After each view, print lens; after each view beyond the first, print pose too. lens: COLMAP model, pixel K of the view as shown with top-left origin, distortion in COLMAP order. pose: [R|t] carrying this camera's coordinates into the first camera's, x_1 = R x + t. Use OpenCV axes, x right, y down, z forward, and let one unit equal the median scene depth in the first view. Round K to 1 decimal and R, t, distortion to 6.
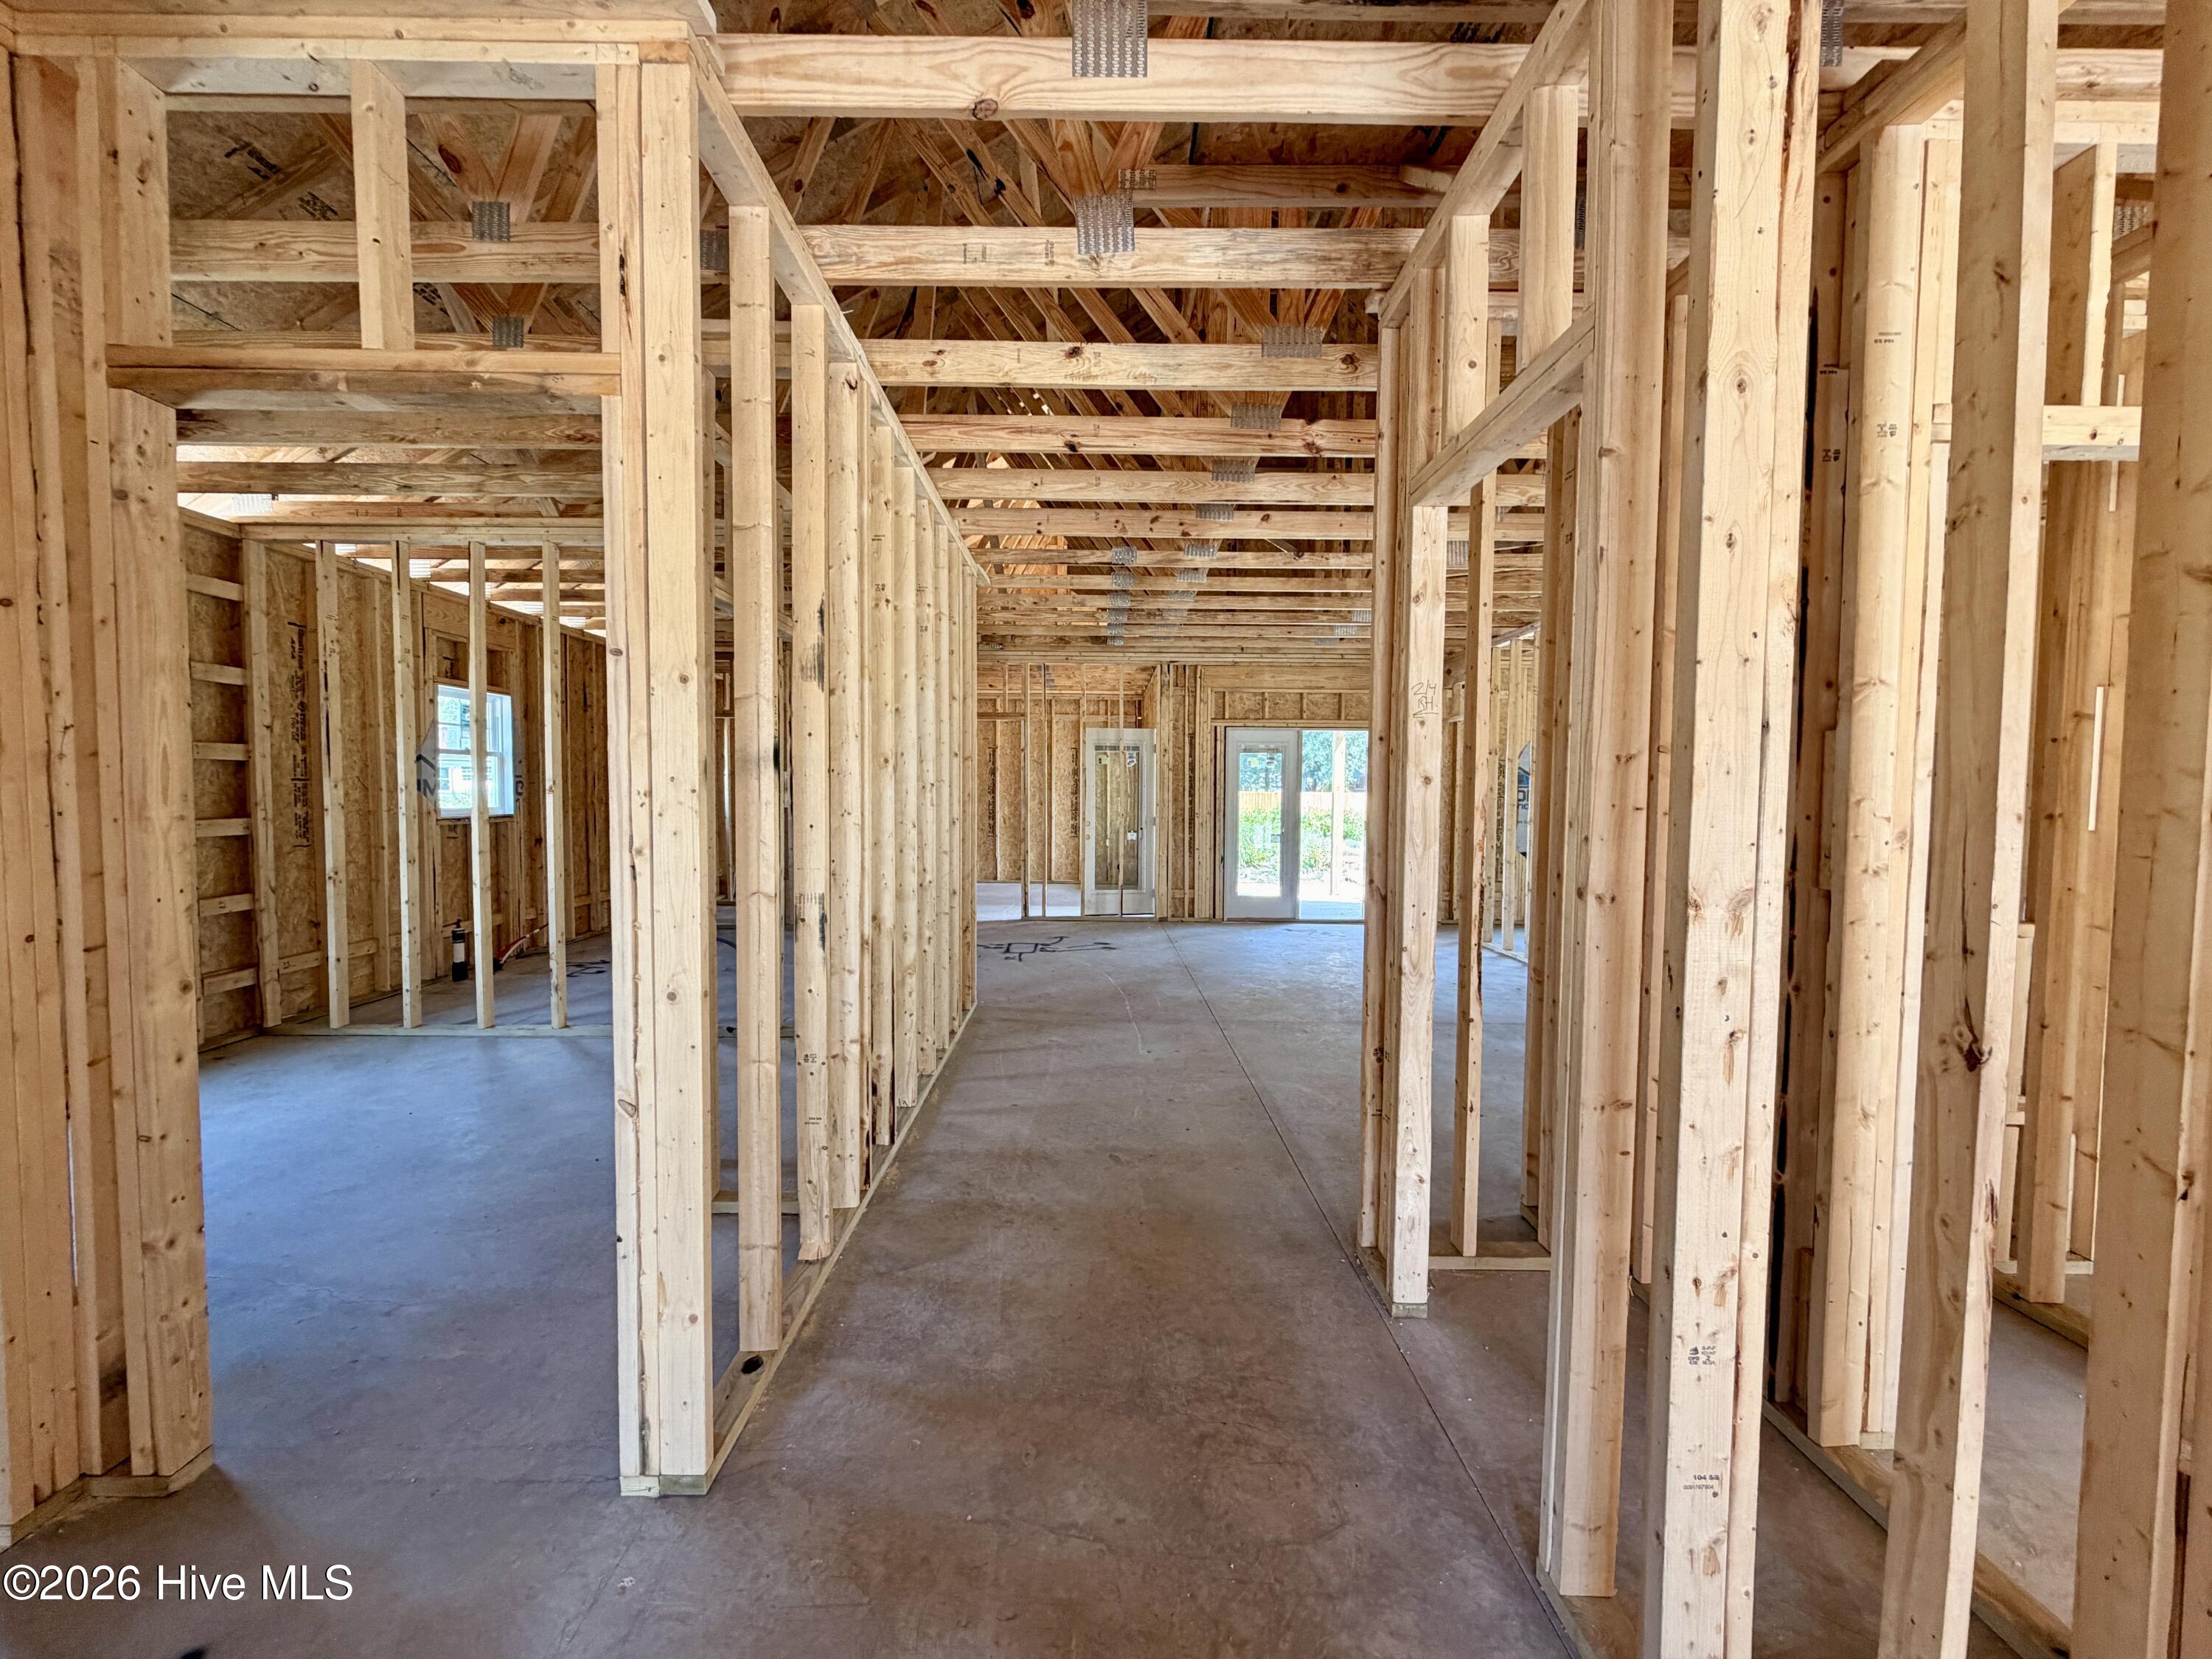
lens RADIAL K [[883.6, 0, 1097.5], [0, 883.6, 827.5], [0, 0, 1]] dist [0.001527, 0.000164]
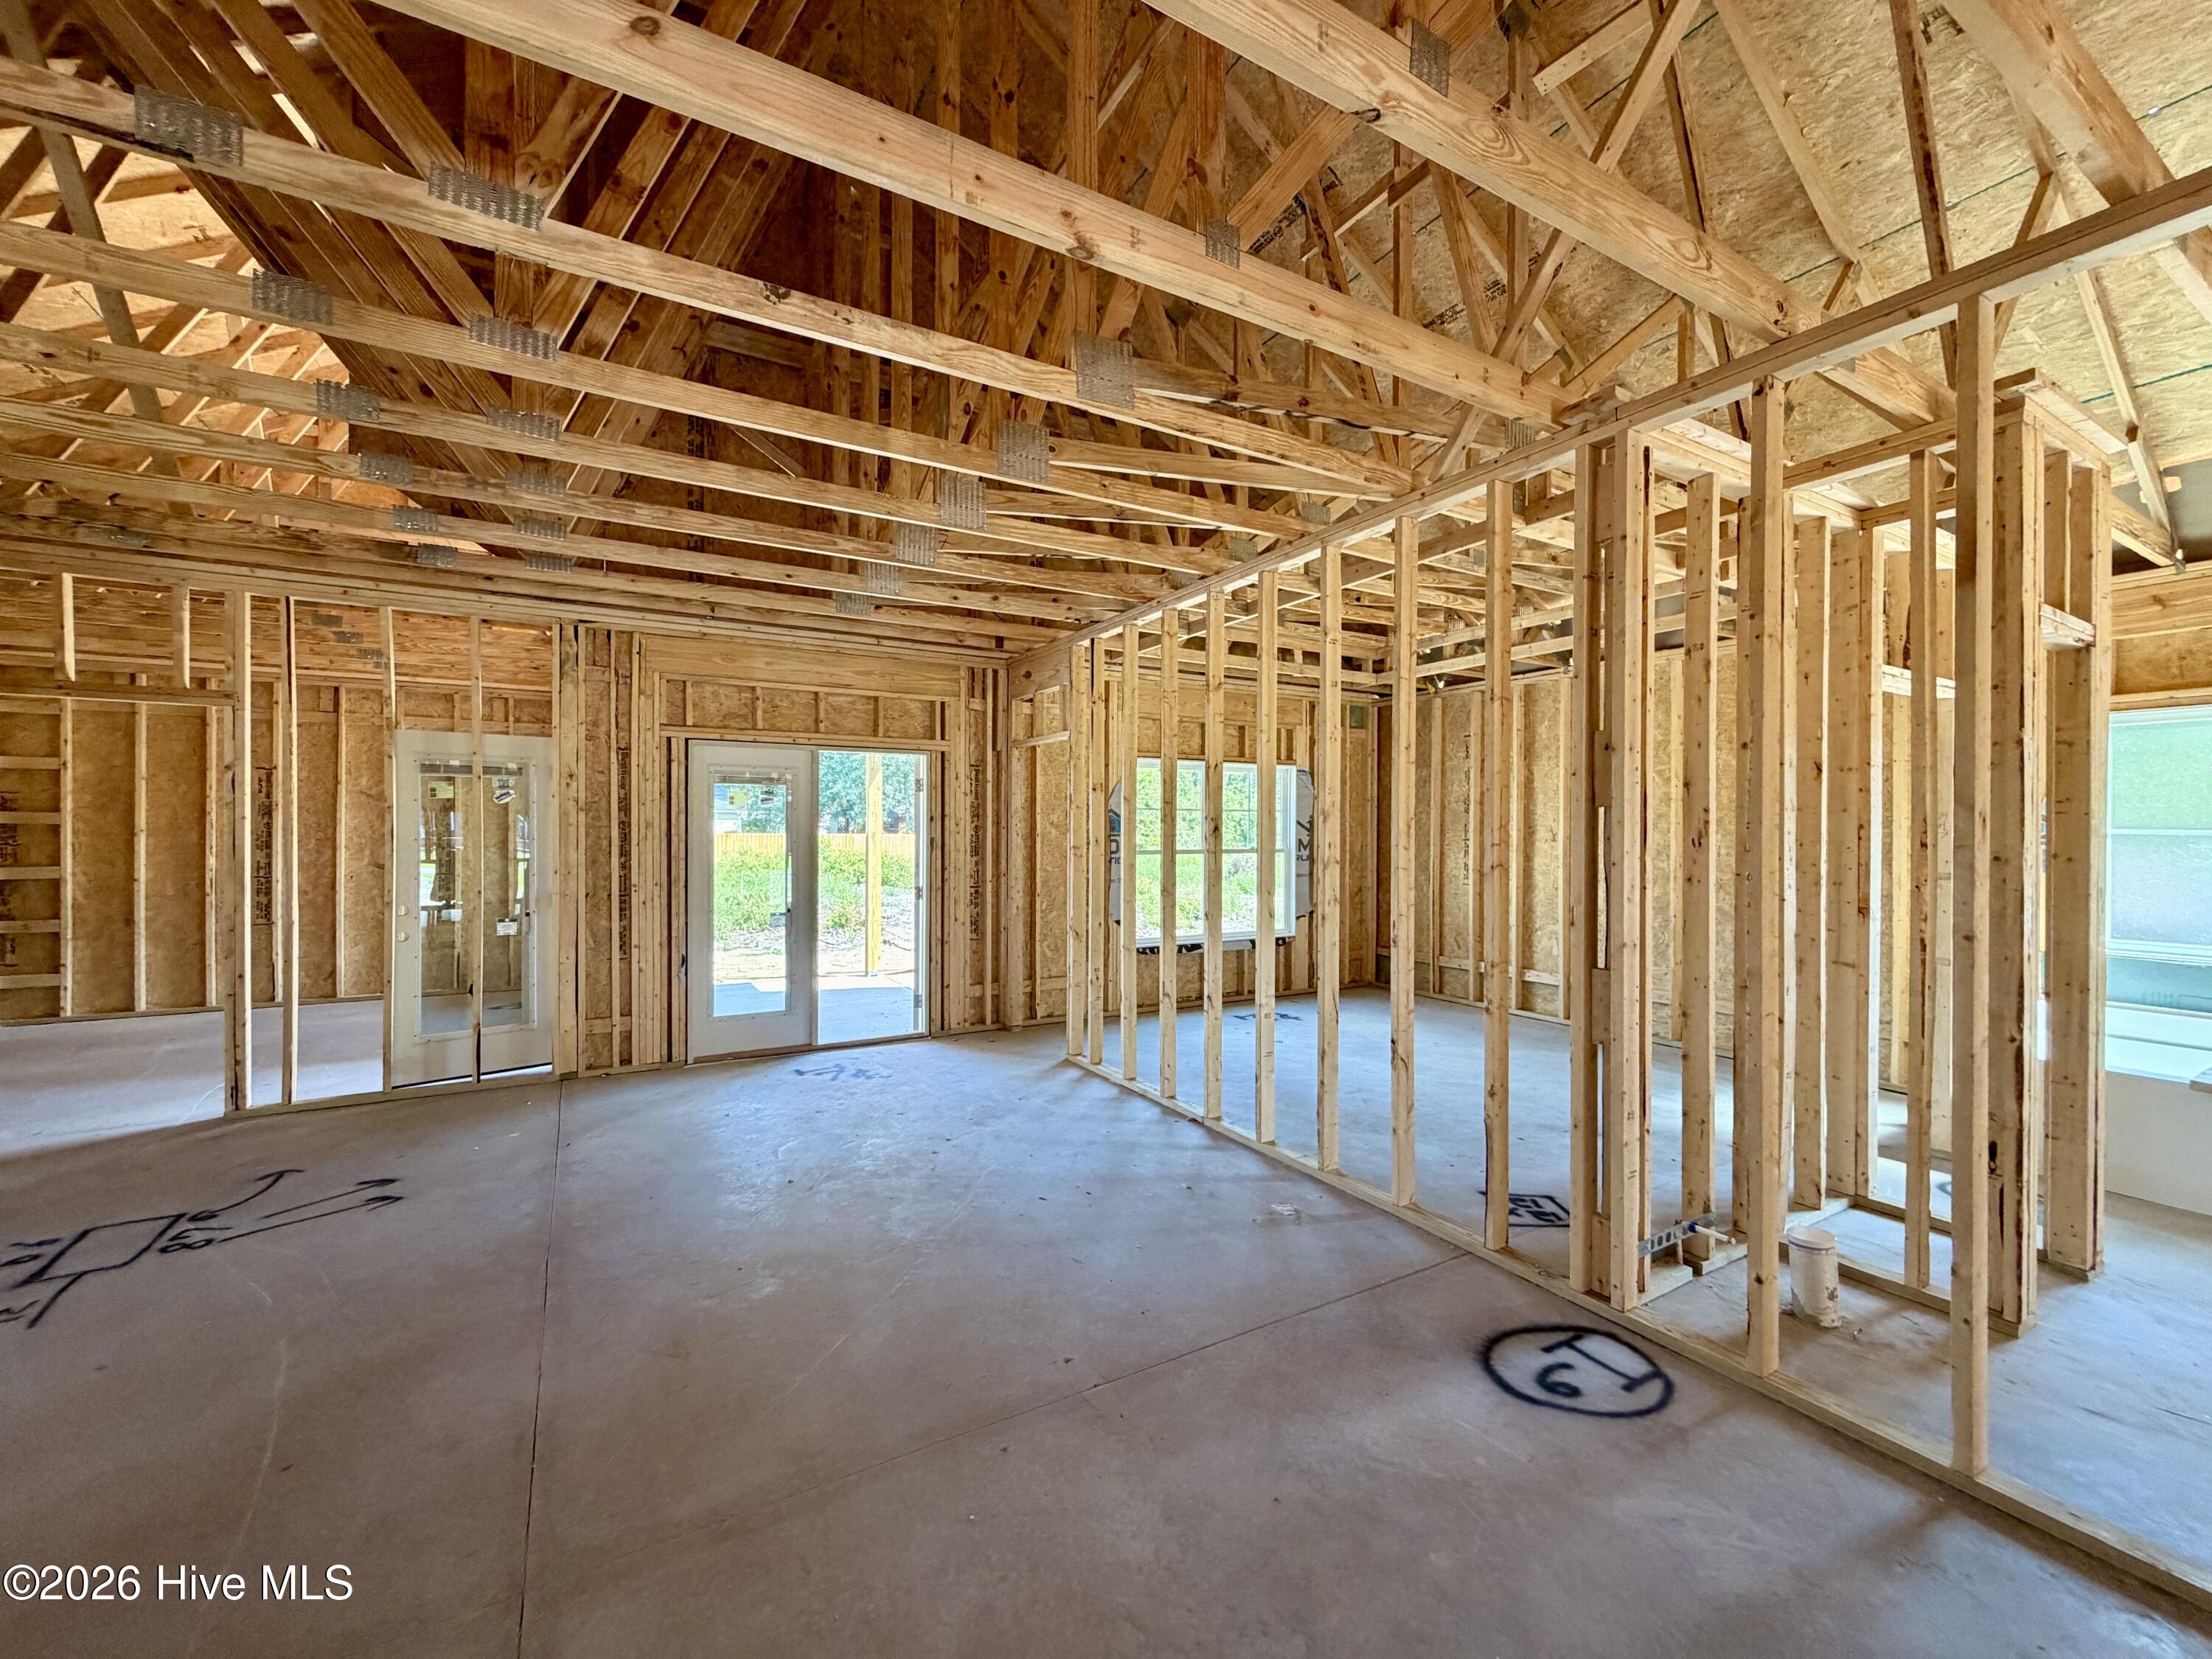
lens RADIAL K [[883.6, 0, 1097.5], [0, 883.6, 827.5], [0, 0, 1]] dist [0.001527, 0.000164]
pose [[0.870036, -0.003651, 0.492975, 0.090843], [0.025294, 0.998986, -0.037242, -0.024271], [-0.492339, 0.044871, 0.869246, 0.342453]]
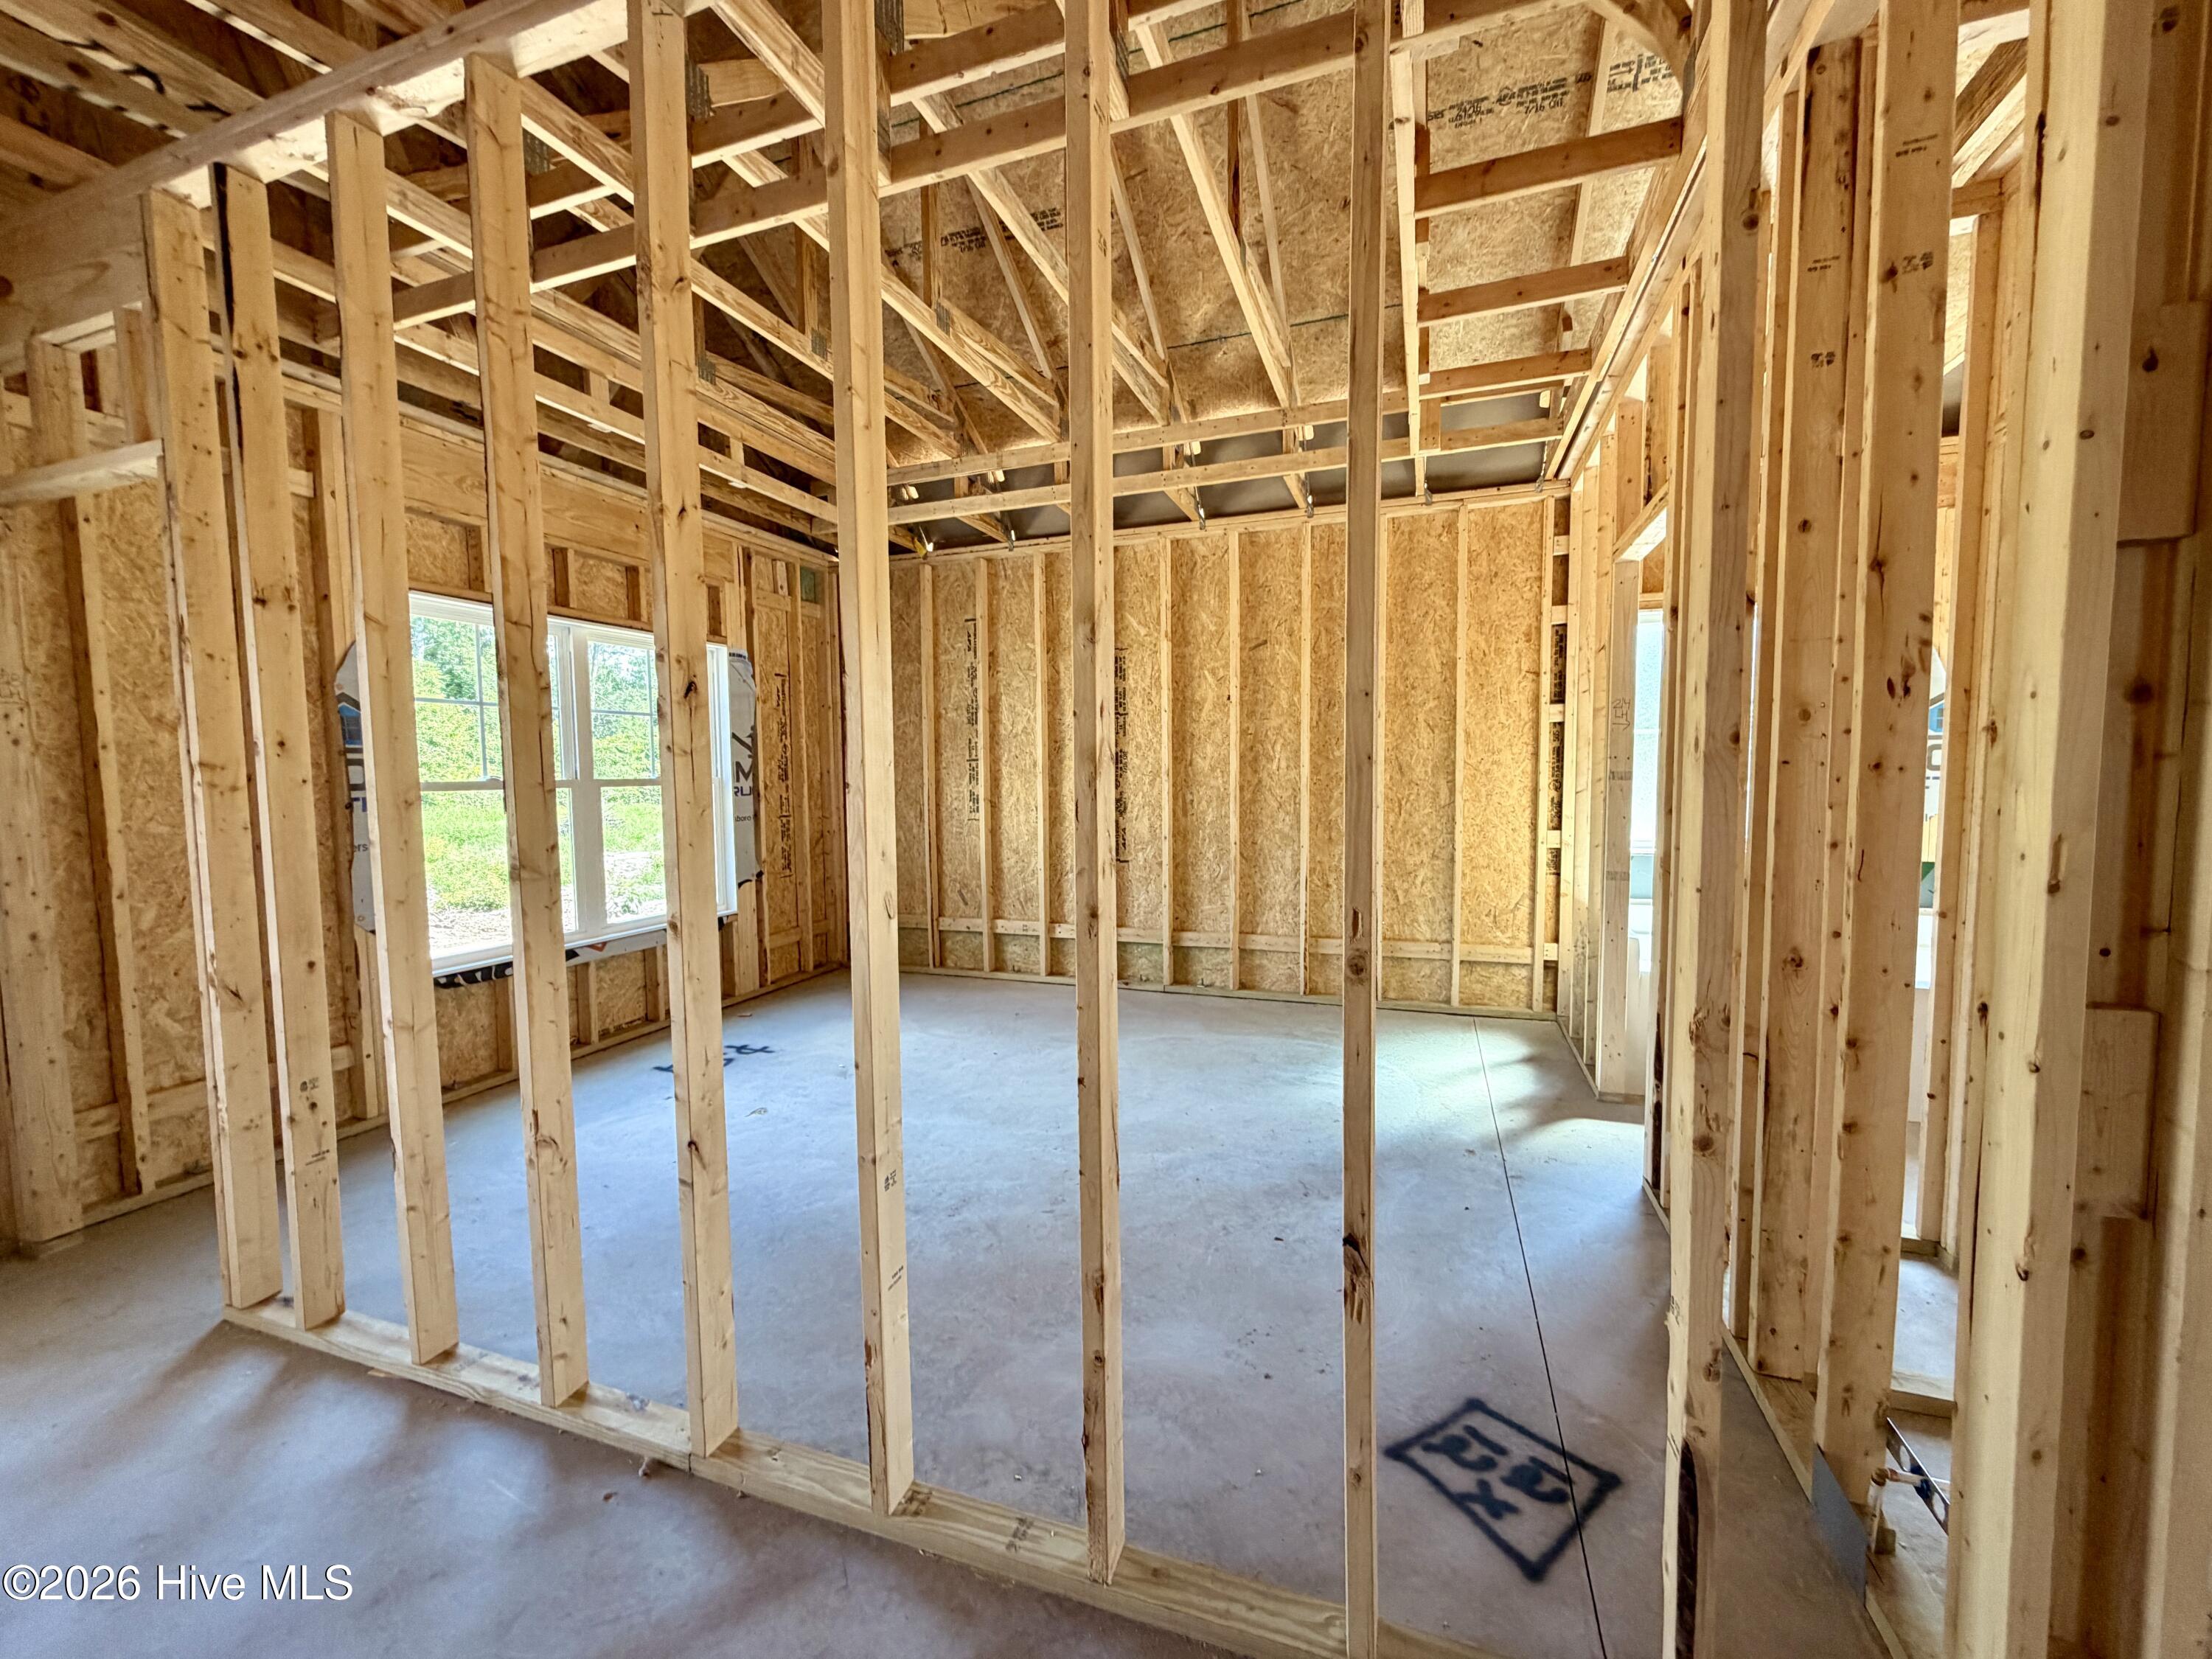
lens RADIAL K [[890.8, 0, 1106.0], [0, 890.8, 829.5], [0, 0, 1]] dist [0.002337, 0.000214]
pose [[0.345433, -0.075136, 0.935431, 0.255515], [0.057107, 0.996625, 0.058963, -0.017224], [-0.936704, 0.033052, 0.348558, 0.607705]]
